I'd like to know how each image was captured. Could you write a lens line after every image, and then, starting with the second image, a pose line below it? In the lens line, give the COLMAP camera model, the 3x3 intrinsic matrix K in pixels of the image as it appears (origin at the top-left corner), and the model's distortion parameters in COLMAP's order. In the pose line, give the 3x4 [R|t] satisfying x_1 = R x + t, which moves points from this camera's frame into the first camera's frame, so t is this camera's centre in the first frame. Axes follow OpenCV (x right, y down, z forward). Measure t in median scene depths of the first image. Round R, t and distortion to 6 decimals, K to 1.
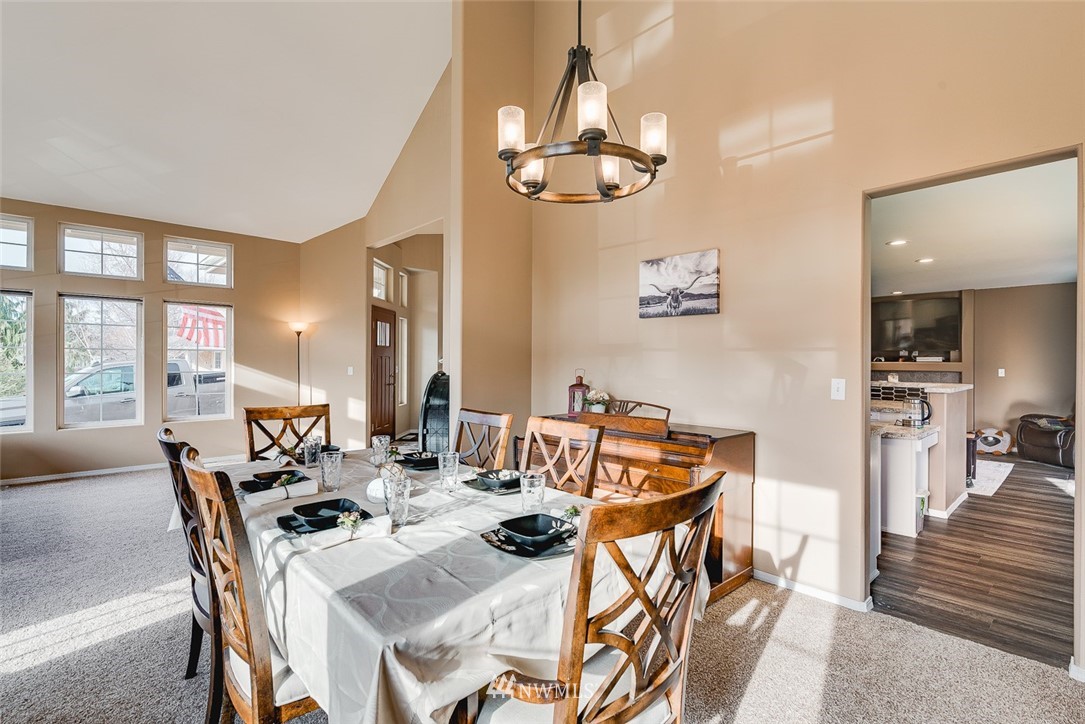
lens RADIAL K [[523.7, 0, 558.7], [0, 523.7, 360.6], [0, 0, 1]] dist [0.004362, -0.003008]
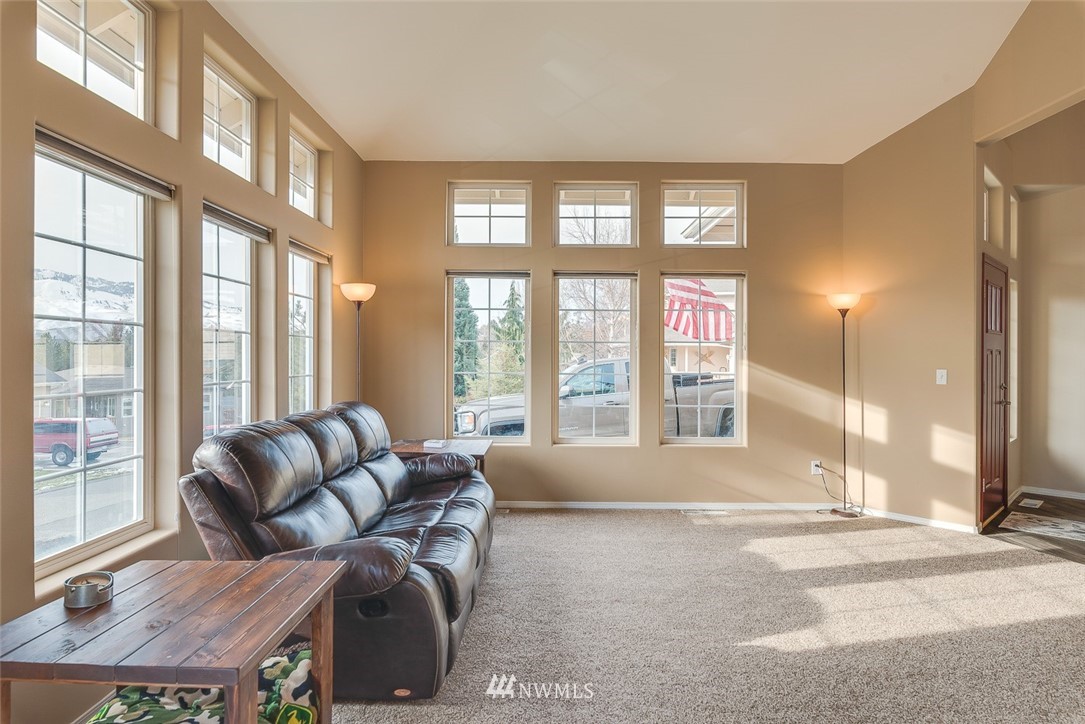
lens RADIAL K [[609.4, 0, 542.7], [0, 609.4, 357.1], [0, 0, 1]] dist [0.018696, 0.001027]
pose [[0.718412, 0.001571, -0.695616, -0.284301], [-0.002537, 0.999997, -0.000361, 0.000274], [0.695613, 0.002024, 0.718413, 0.286475]]
